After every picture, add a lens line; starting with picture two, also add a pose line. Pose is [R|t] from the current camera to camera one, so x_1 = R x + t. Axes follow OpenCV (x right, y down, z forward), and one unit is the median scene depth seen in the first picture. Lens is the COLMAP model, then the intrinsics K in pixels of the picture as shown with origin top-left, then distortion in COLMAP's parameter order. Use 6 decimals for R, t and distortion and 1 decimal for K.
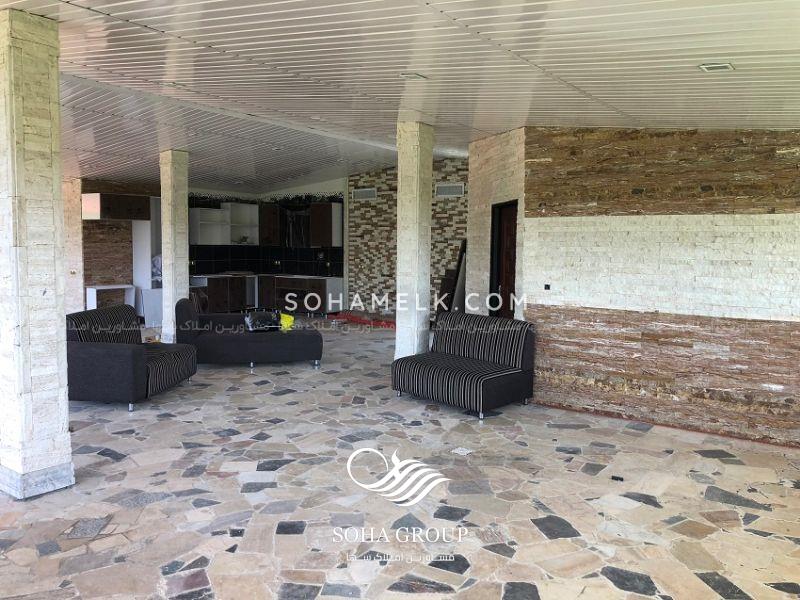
lens RADIAL K [[642.8, 0, 400.0], [0, 642.8, 300.0], [0, 0, 1]] dist [0.005191, -0.003081]
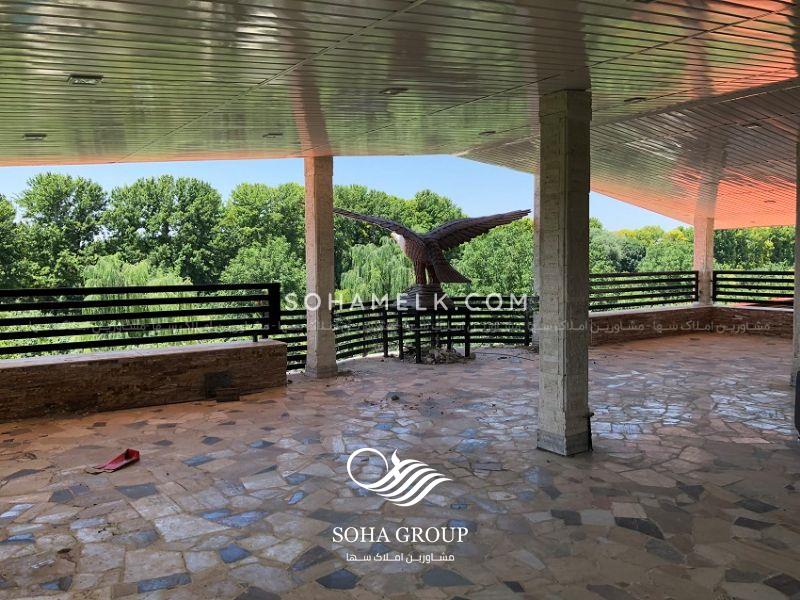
lens RADIAL K [[642.8, 0, 400.0], [0, 642.8, 300.0], [0, 0, 1]] dist [0.005191, -0.003081]
pose [[-0.408591, 0.005411, -0.912701, 0.692323], [-0.071759, 0.996697, 0.038033, -0.033455], [0.909892, 0.081035, -0.406853, 1.106592]]
